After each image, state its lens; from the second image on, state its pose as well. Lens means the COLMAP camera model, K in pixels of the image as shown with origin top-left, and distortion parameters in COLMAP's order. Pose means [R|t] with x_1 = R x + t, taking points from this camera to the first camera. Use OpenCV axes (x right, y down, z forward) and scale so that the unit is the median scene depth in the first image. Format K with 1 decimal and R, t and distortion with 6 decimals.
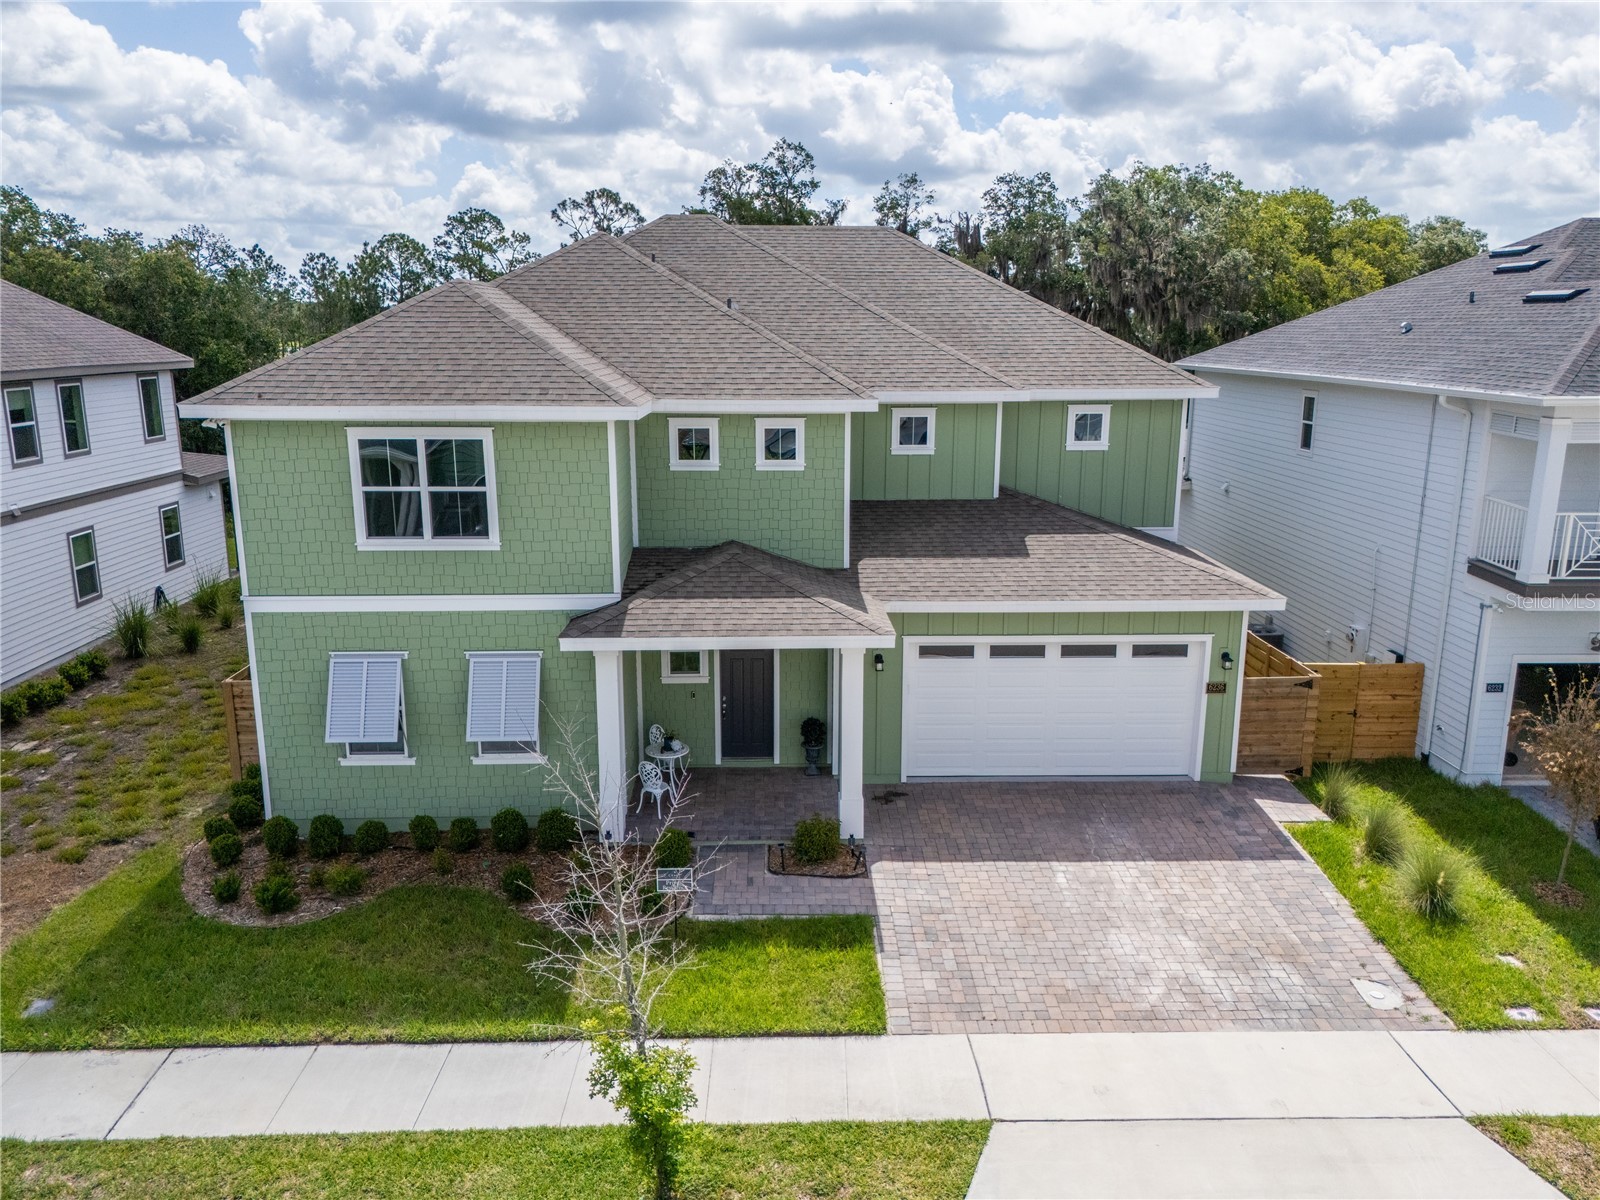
lens RADIAL K [[1099.3, 0, 808.5], [0, 1099.3, 577.0], [0, 0, 1]] dist [0.027384, -0.006397]
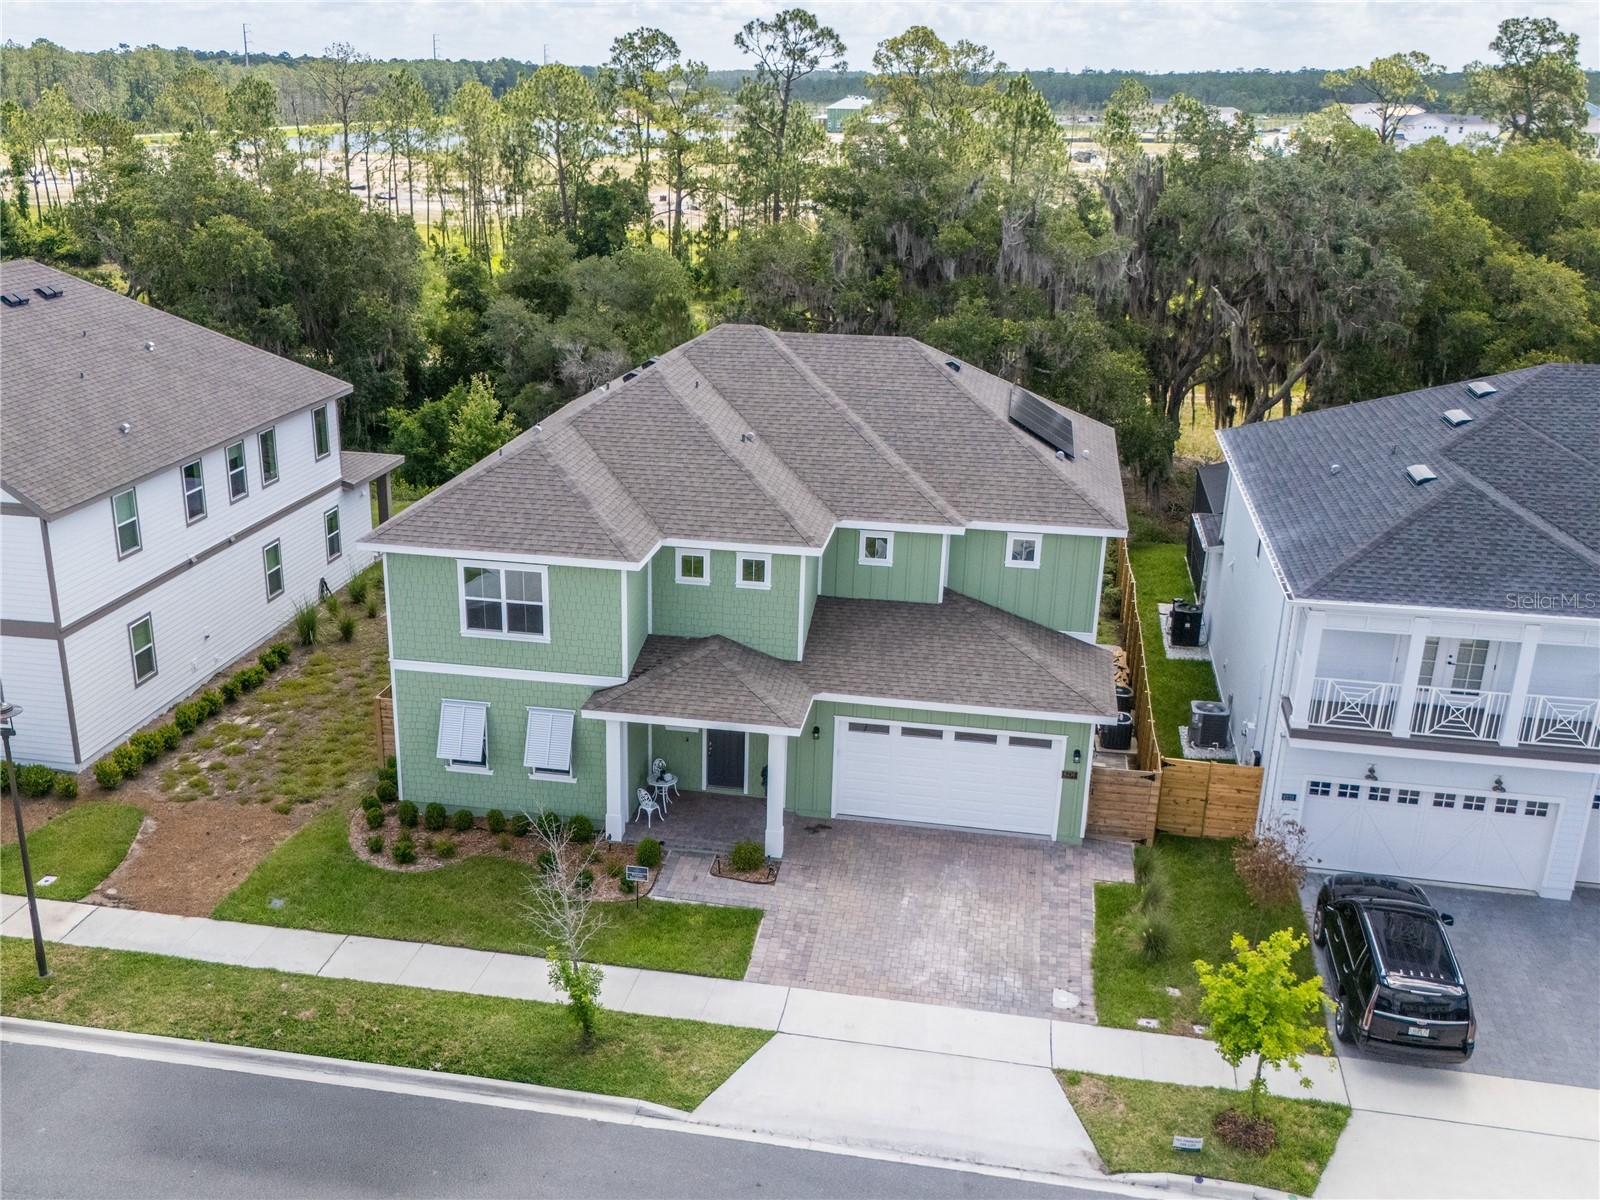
lens RADIAL K [[1460.7, 0, 800.0], [0, 1460.7, 600.0], [0, 0, 1]] dist [0.058326, 0.003394]
pose [[0.979459, 0.083862, -0.183378, 0.393624], [-0.063171, 0.991250, 0.115902, -0.319553], [0.191493, -0.101937, 0.976186, -0.830706]]
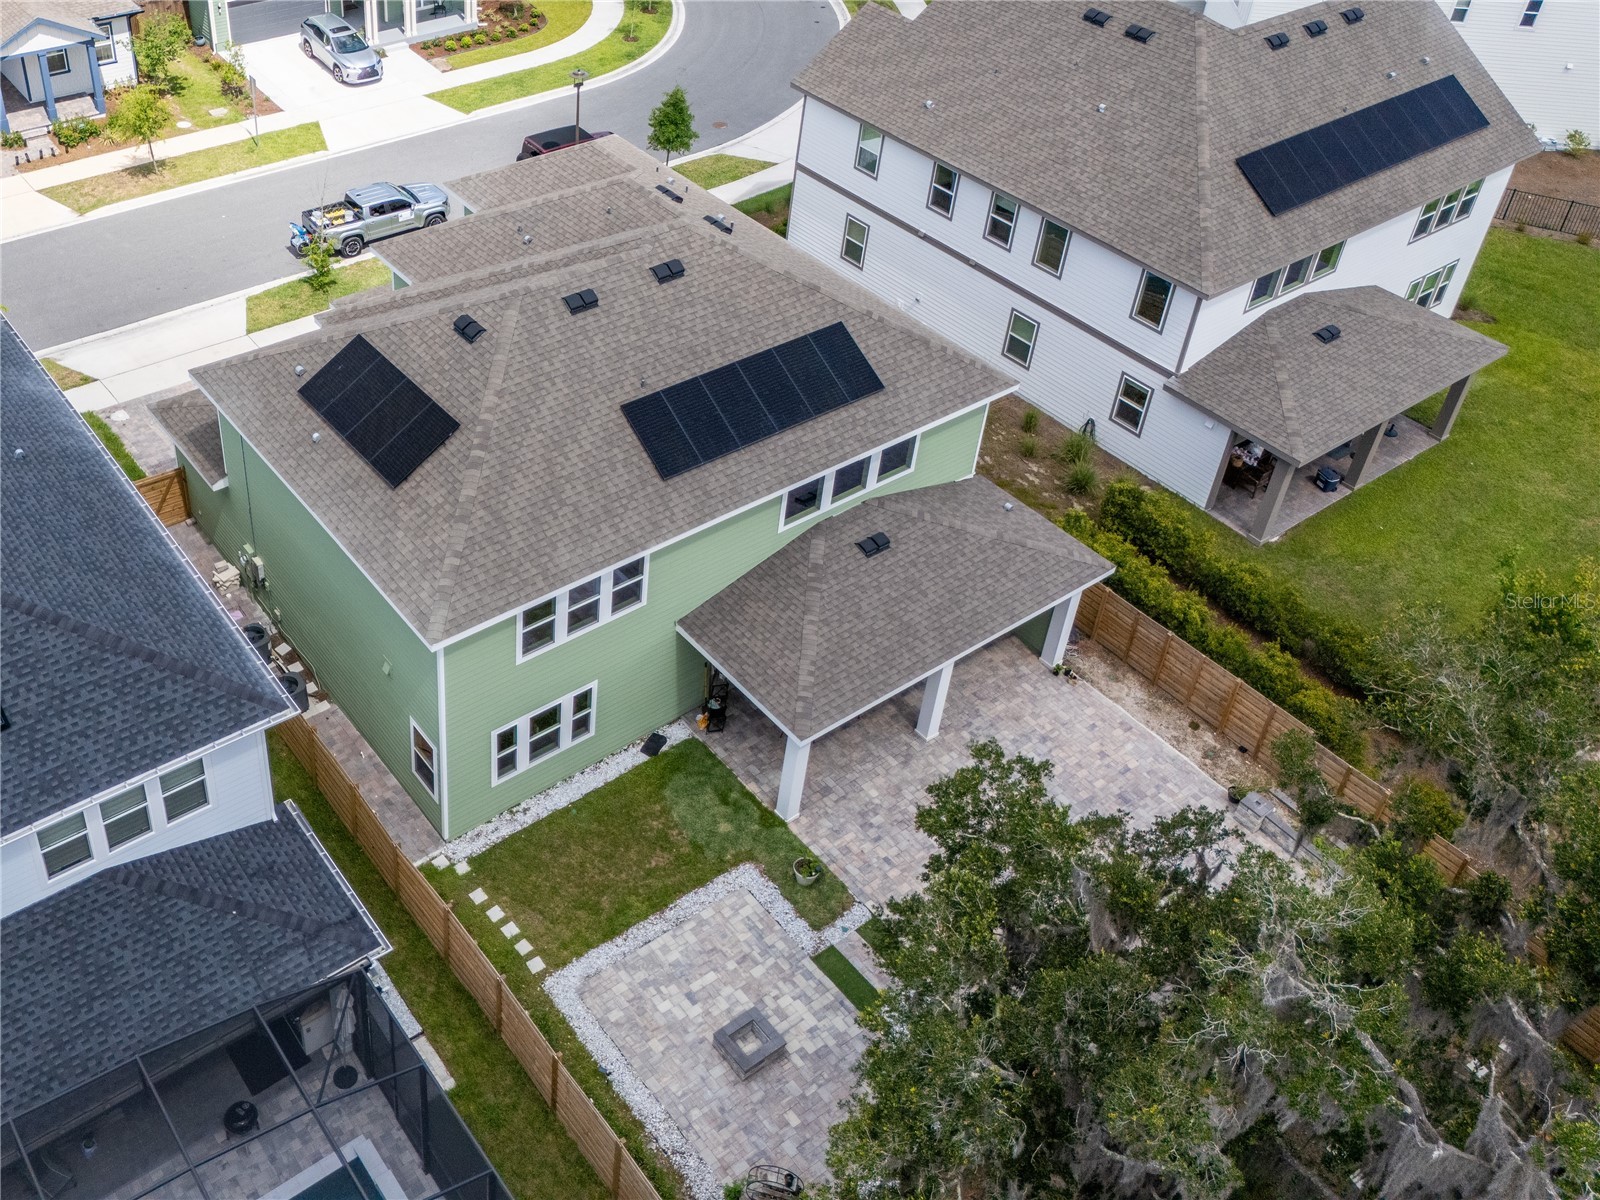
lens RADIAL K [[1460.7, 0, 800.0], [0, 1460.7, 600.0], [0, 0, 1]] dist [0.058326, 0.003394]
pose [[-0.809417, 0.380565, -0.447230, 0.731199], [-0.148849, 0.603754, 0.783151, -1.772670], [0.568057, 0.700465, -0.432042, 2.782607]]
